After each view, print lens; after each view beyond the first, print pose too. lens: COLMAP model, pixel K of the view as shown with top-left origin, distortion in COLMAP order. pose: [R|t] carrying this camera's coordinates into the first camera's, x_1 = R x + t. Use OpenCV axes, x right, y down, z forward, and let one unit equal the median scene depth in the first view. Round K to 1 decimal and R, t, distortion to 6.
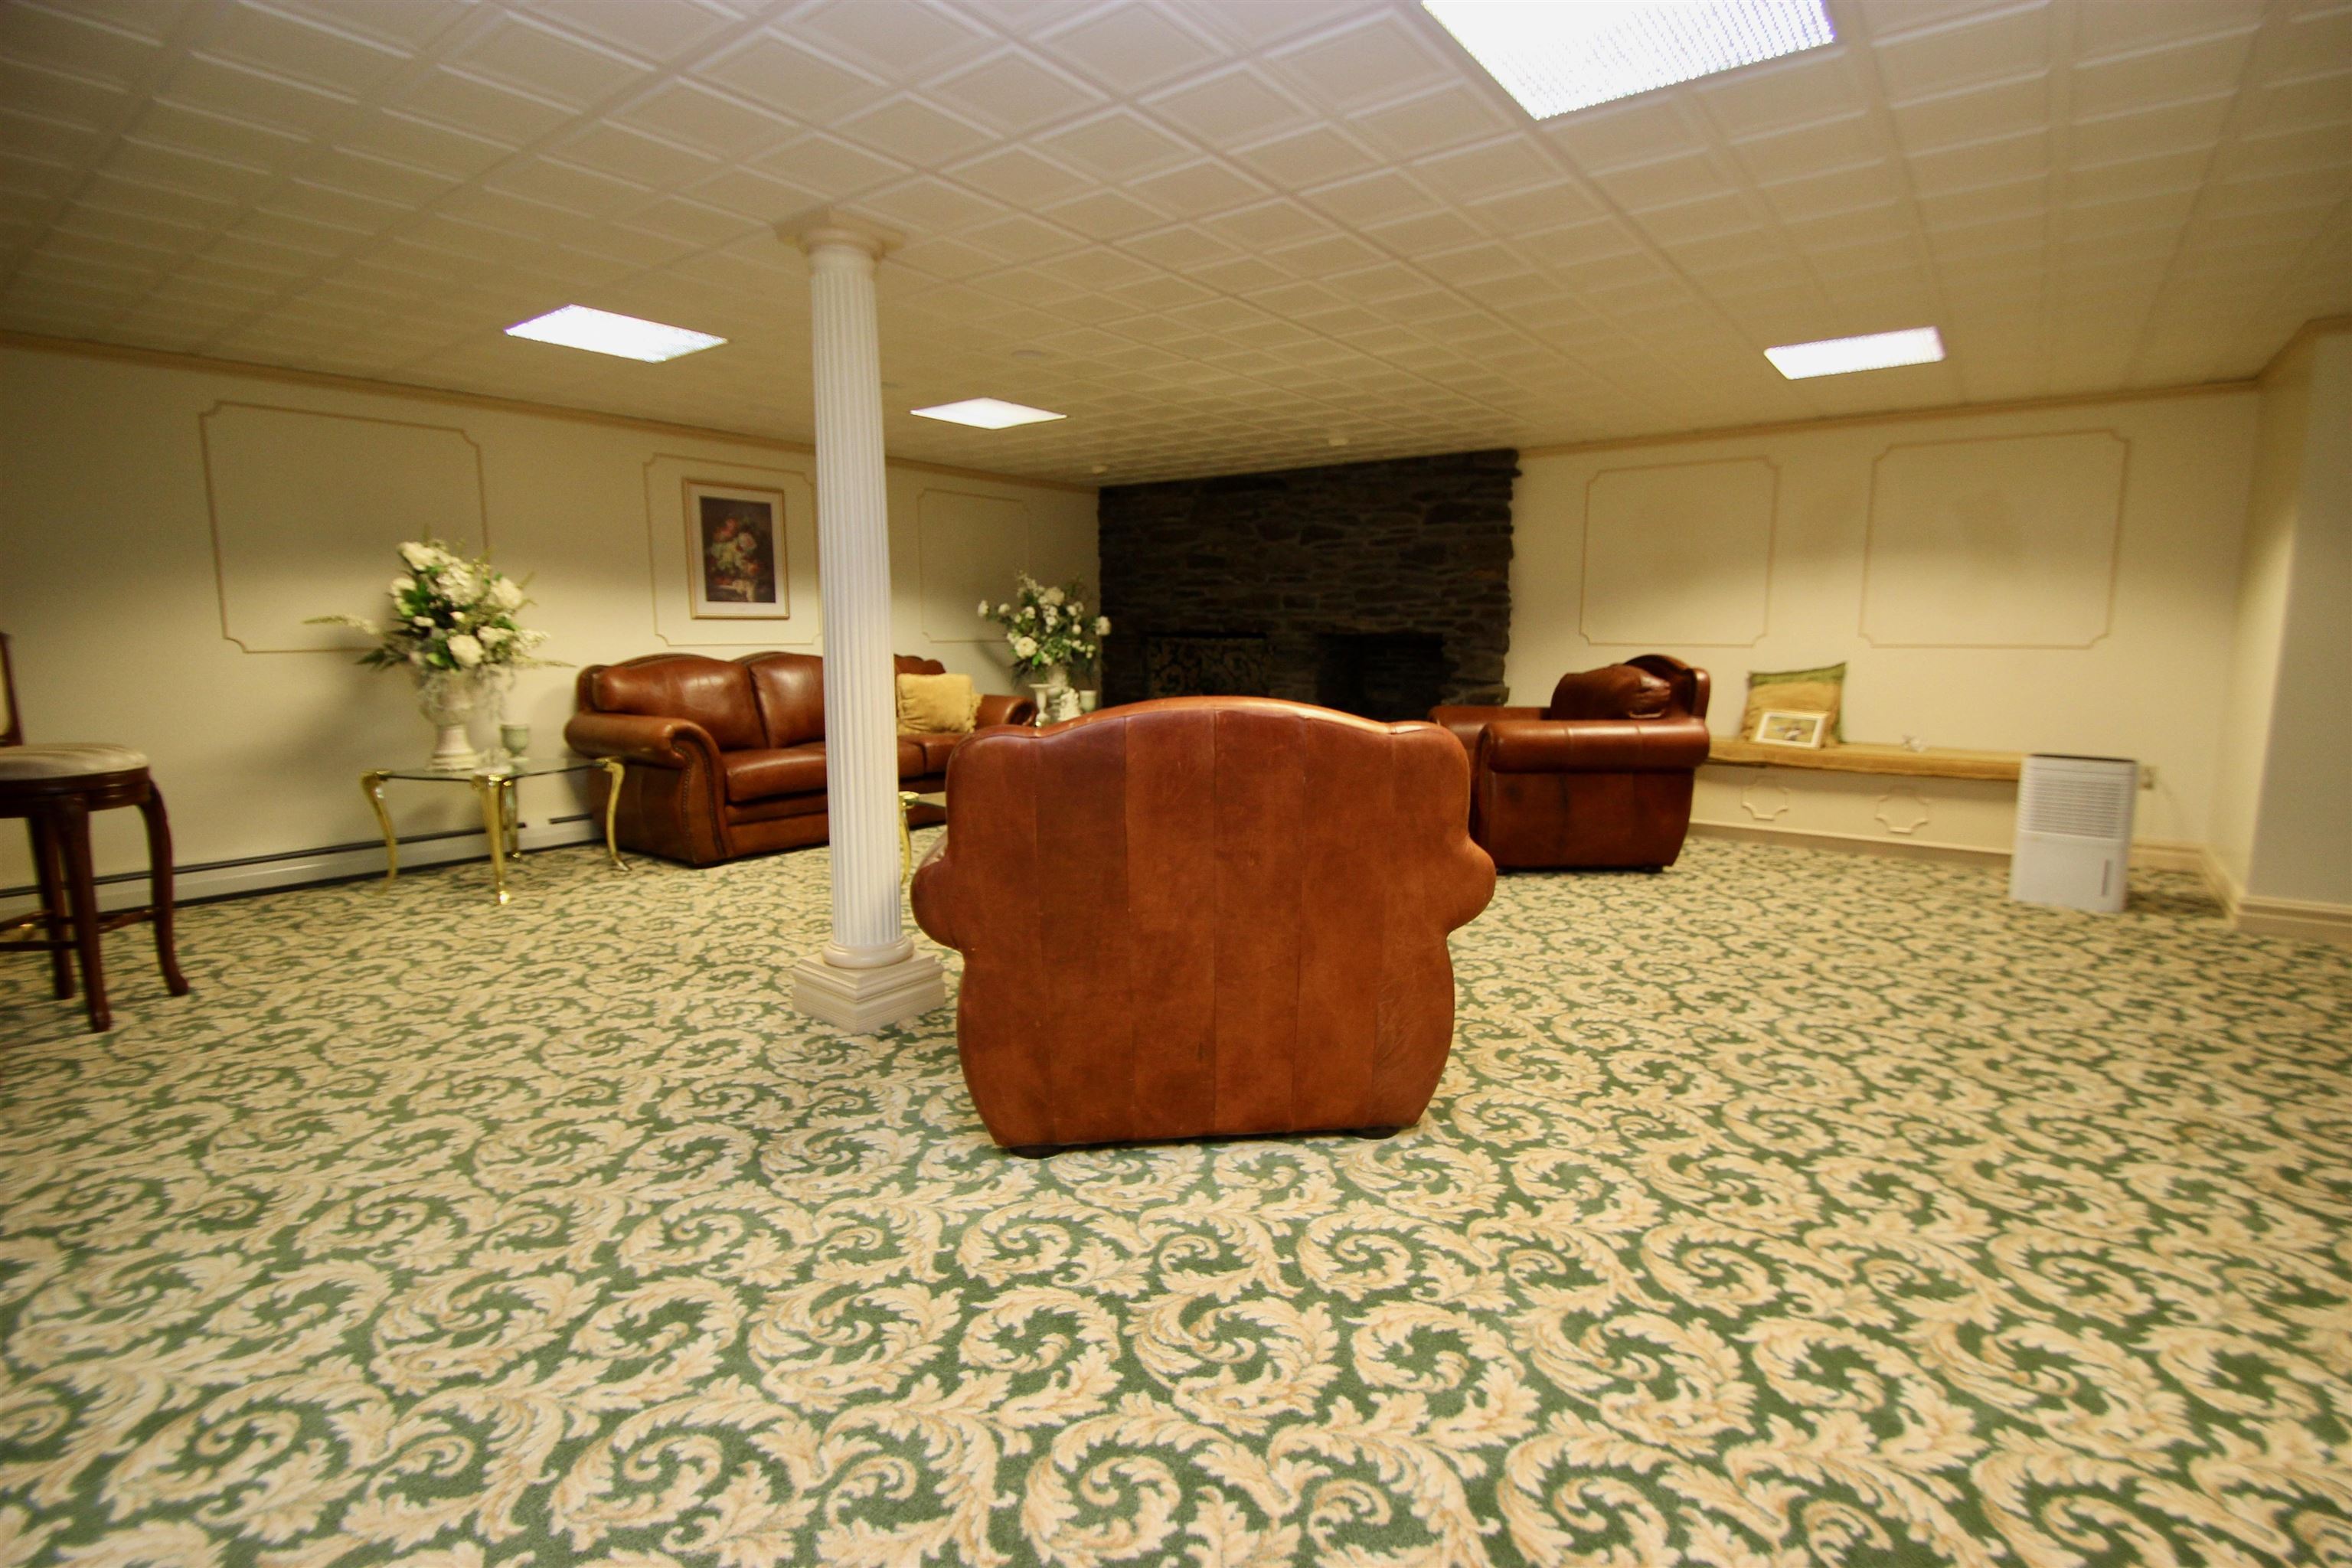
lens RADIAL K [[1091.4, 0, 1211.4], [0, 1091.4, 747.9], [0, 0, 1]] dist [0.005152, -0.011911]
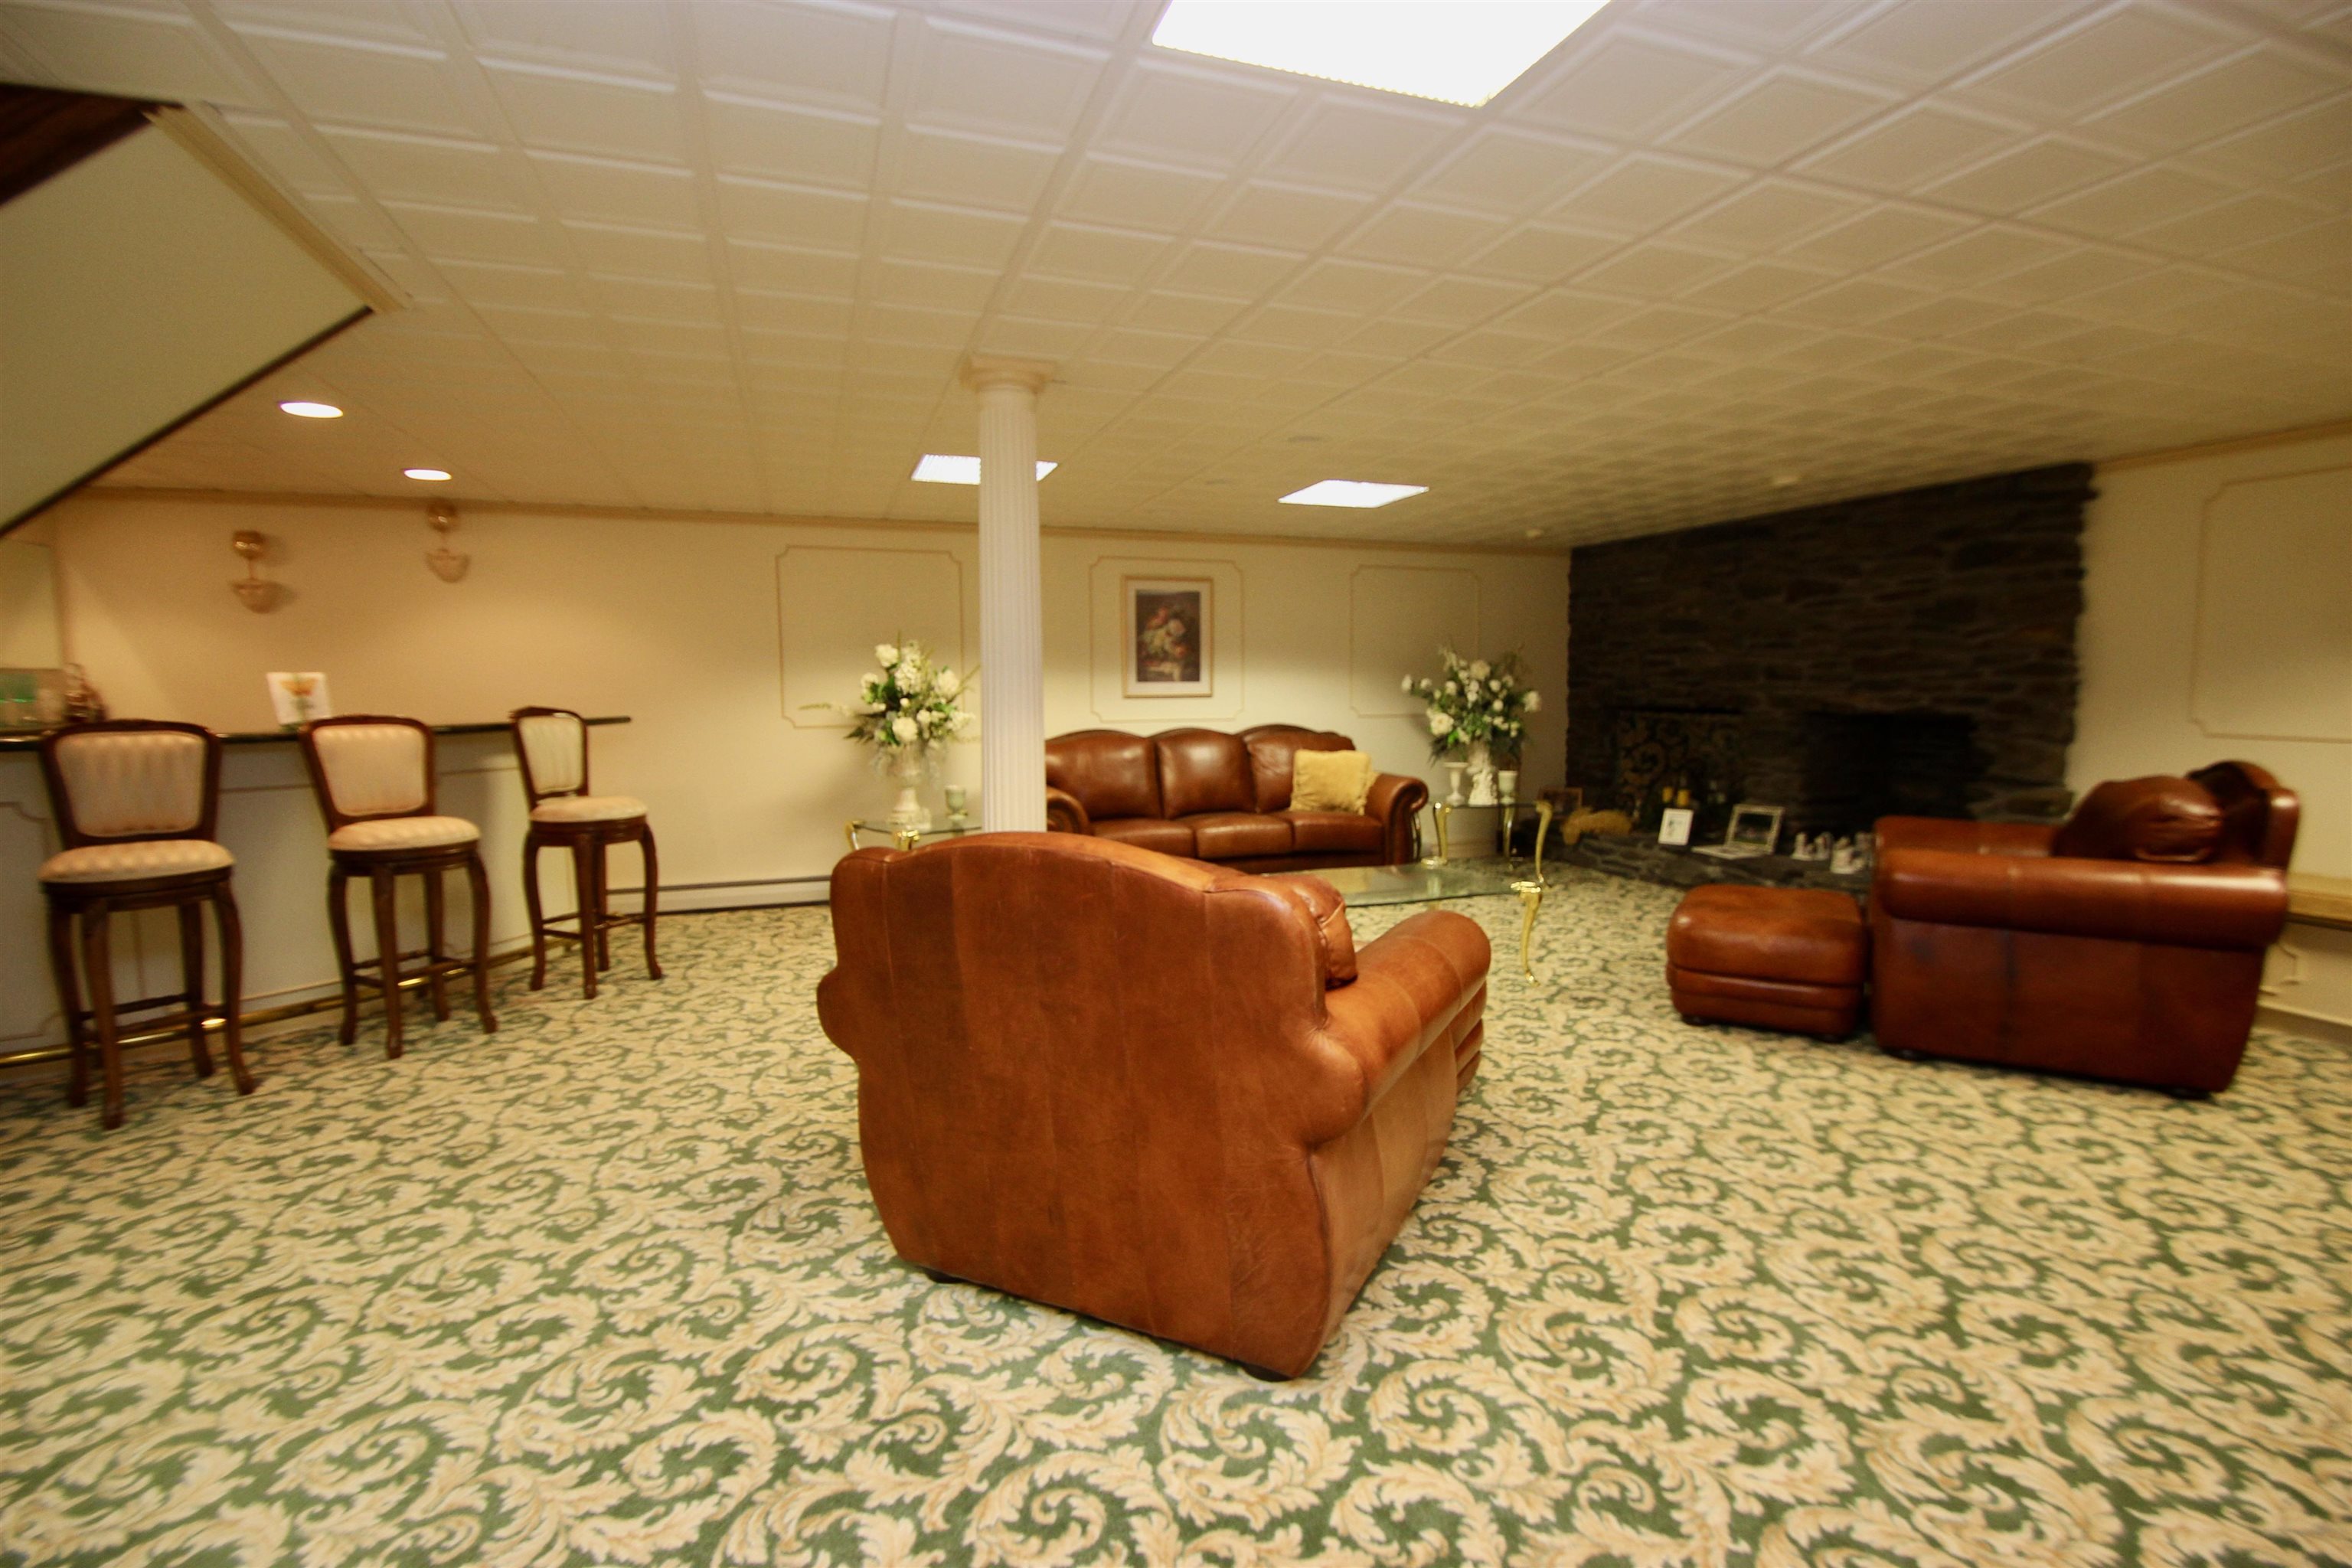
lens RADIAL K [[1091.4, 0, 1184.8], [0, 1091.4, 742.7], [0, 0, 1]] dist [0.005152, -0.011911]
pose [[0.836439, 0.024126, -0.547528, 0.262552], [-0.055062, 0.997675, -0.040156, -0.039691], [0.545286, 0.063736, 0.835823, 0.123948]]
